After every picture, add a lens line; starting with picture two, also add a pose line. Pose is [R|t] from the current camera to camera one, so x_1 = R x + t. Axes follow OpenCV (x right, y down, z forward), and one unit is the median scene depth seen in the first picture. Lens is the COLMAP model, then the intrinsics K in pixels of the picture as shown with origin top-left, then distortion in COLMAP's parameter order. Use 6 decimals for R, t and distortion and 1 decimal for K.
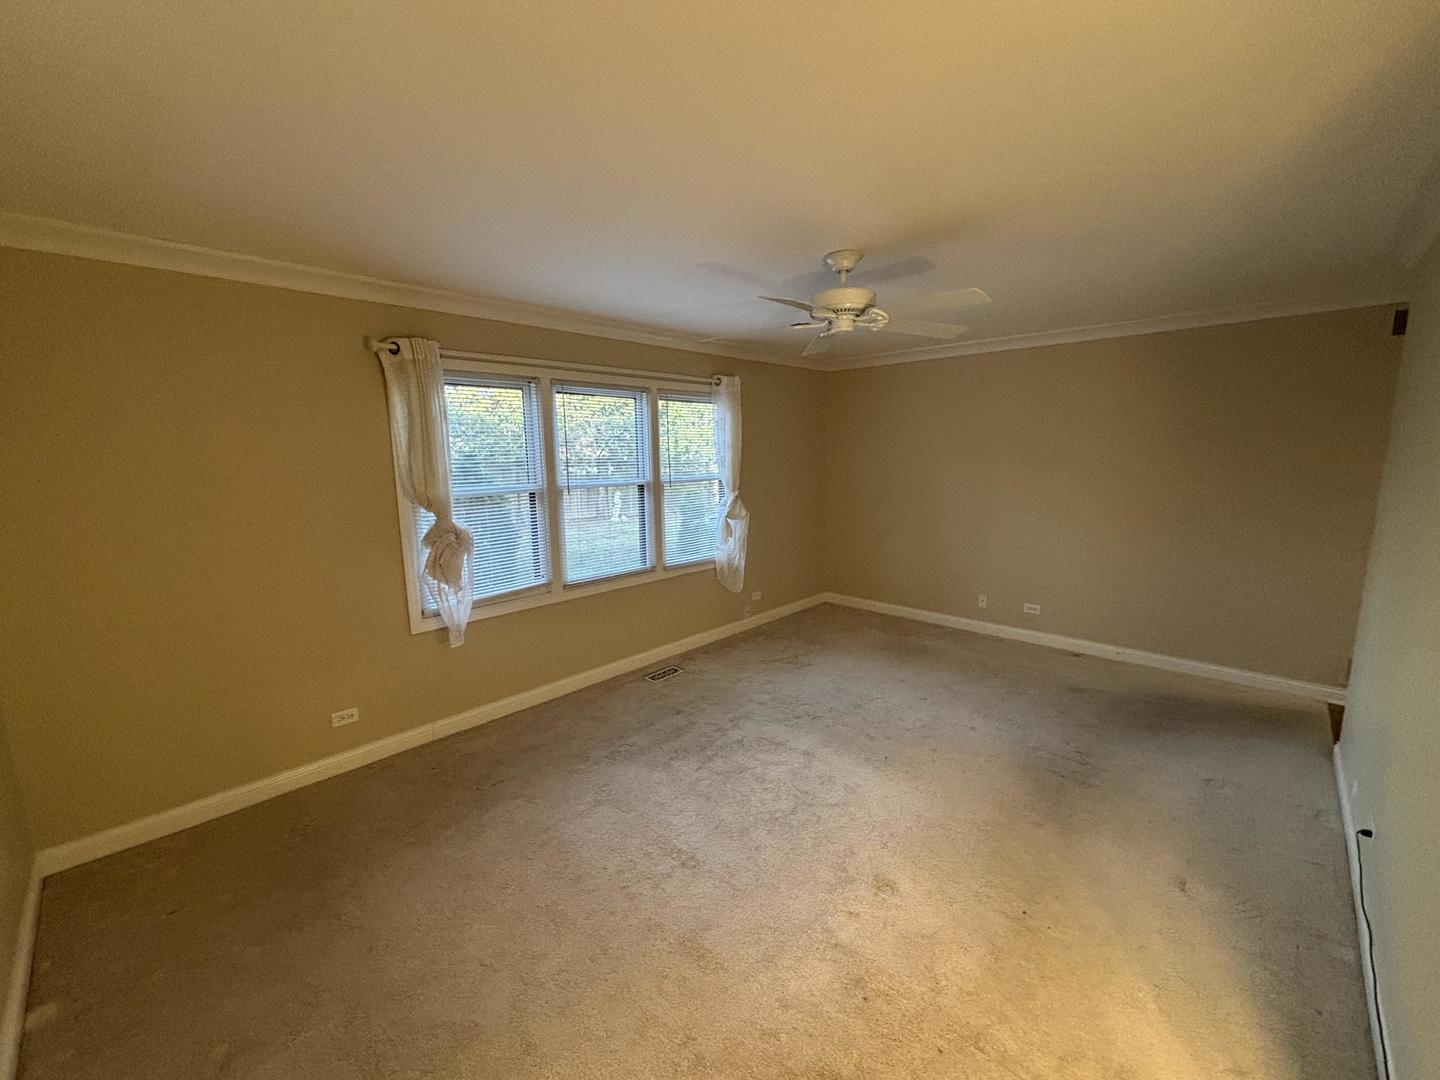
lens RADIAL K [[575.6, 0, 715.4], [0, 575.6, 539.8], [0, 0, 1]] dist [-0.001430, -0.000468]
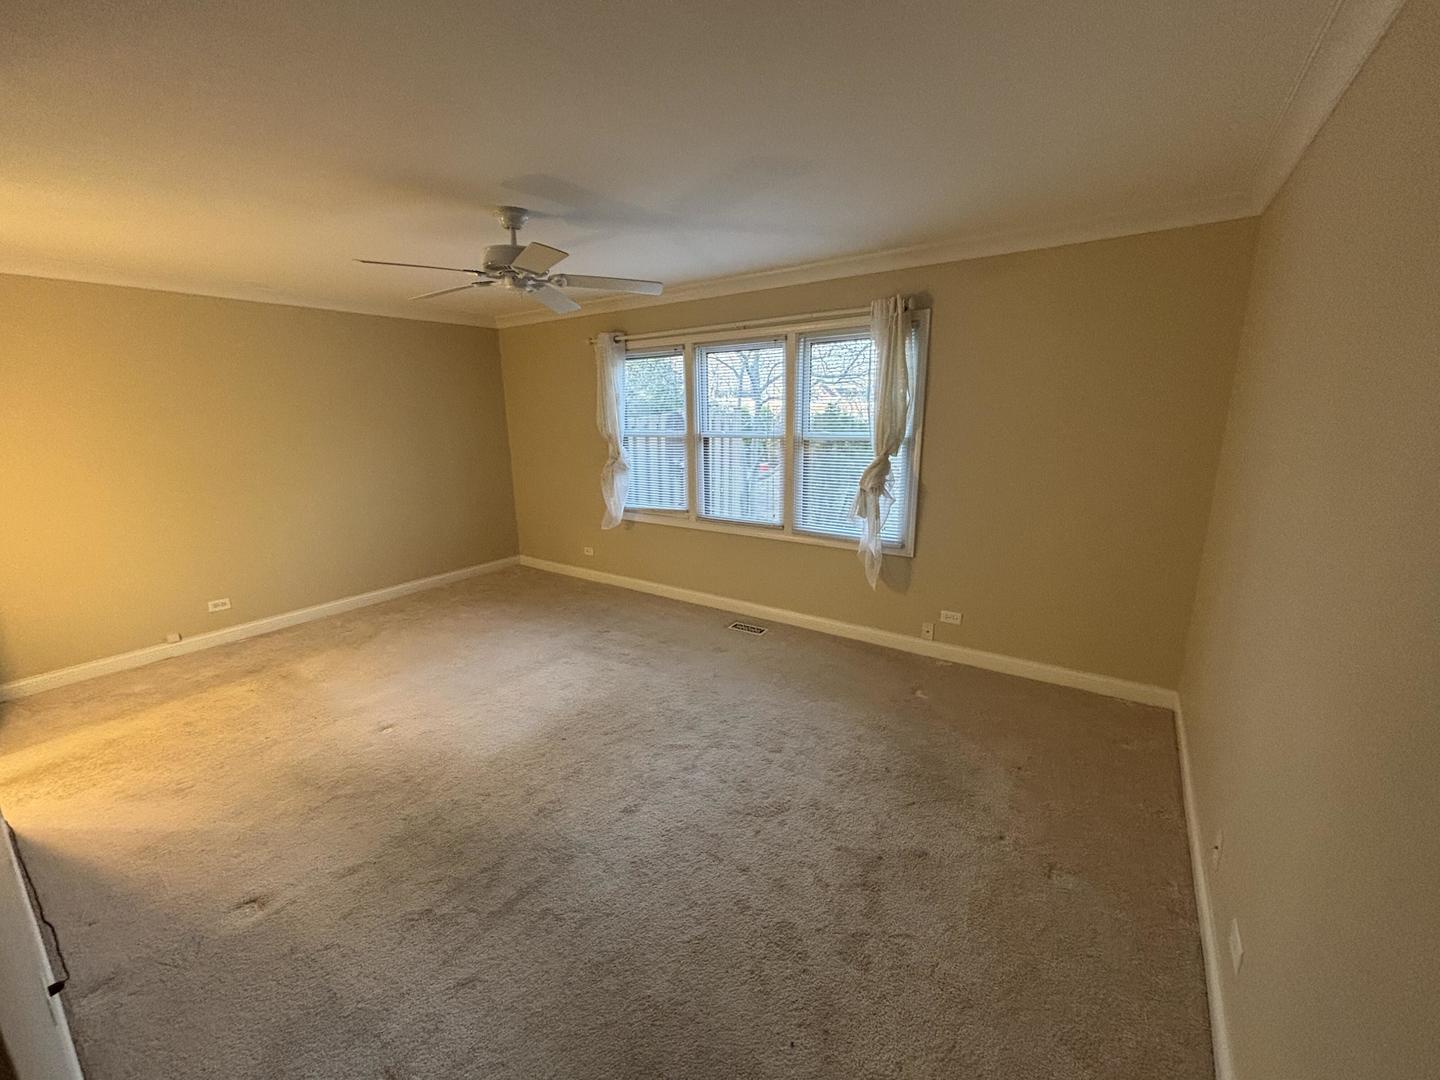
lens RADIAL K [[575.6, 0, 715.4], [0, 575.6, 539.8], [0, 0, 1]] dist [-0.001430, -0.000468]
pose [[0.153044, 0.231665, -0.960681, 0.900426], [-0.146221, 0.966742, 0.209833, -0.129621], [0.977342, 0.108358, 0.181828, 0.801287]]
